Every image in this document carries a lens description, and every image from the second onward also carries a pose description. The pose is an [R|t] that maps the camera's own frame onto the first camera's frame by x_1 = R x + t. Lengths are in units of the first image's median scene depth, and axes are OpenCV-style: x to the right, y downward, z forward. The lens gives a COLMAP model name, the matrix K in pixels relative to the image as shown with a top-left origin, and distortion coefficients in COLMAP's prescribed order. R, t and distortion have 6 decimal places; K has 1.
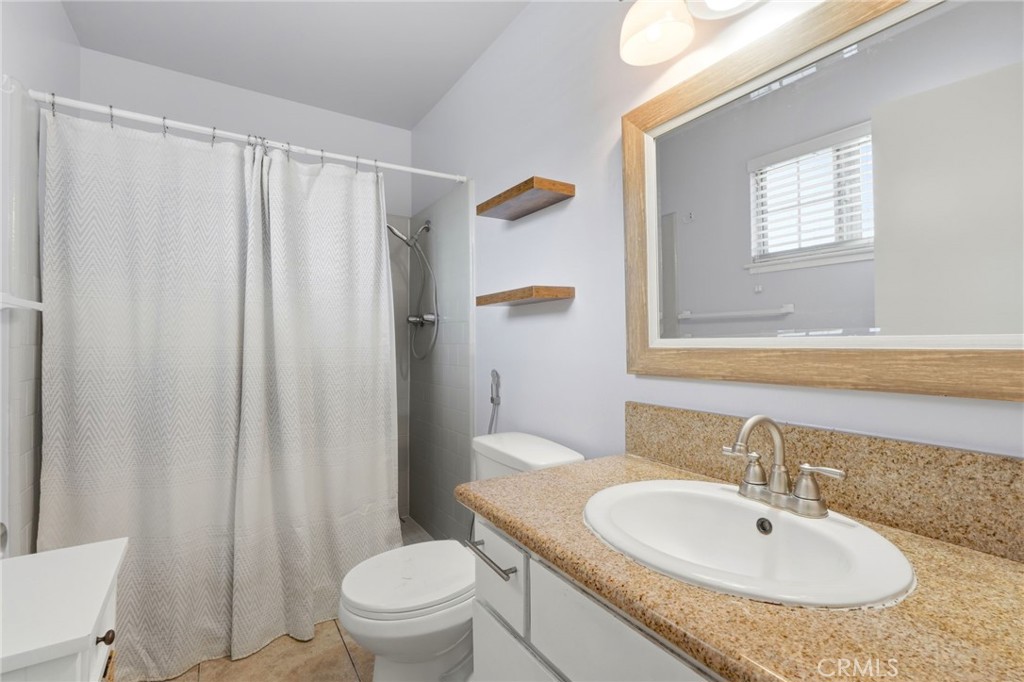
lens RADIAL K [[458.1, 0, 501.9], [0, 458.1, 339.6], [0, 0, 1]] dist [0.000326, 0.000088]
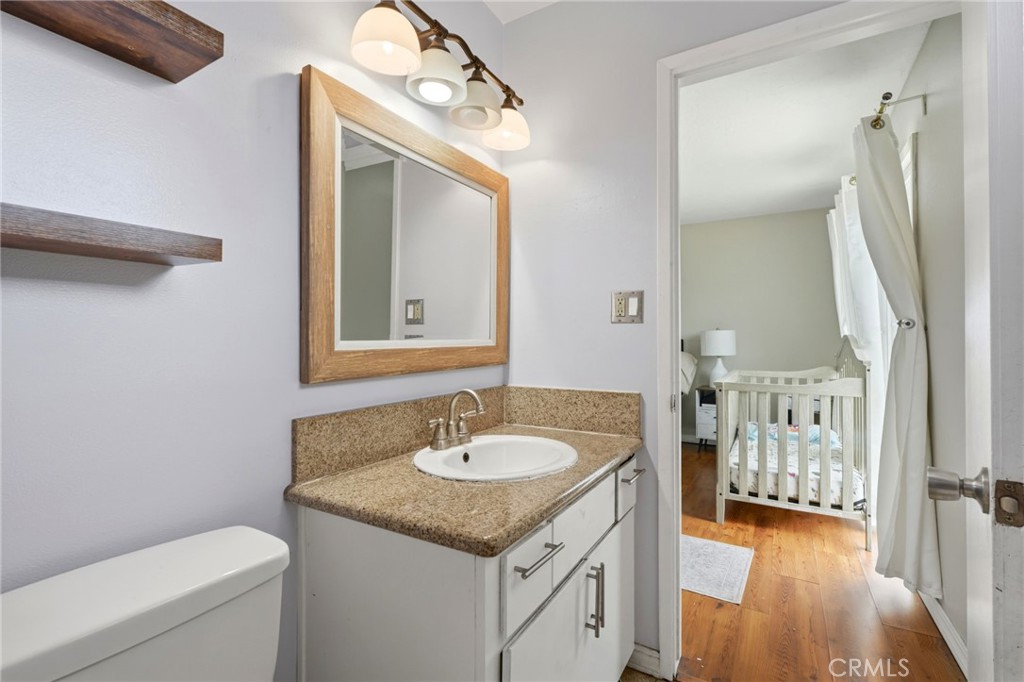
lens RADIAL K [[458.1, 0, 504.4], [0, 458.1, 339.0], [0, 0, 1]] dist [0.000326, 0.000088]
pose [[-0.456124, 0.019980, 0.889692, -0.717643], [0.012152, 0.999795, -0.016222, 0.015340], [-0.889833, 0.003412, -0.456273, 1.248499]]
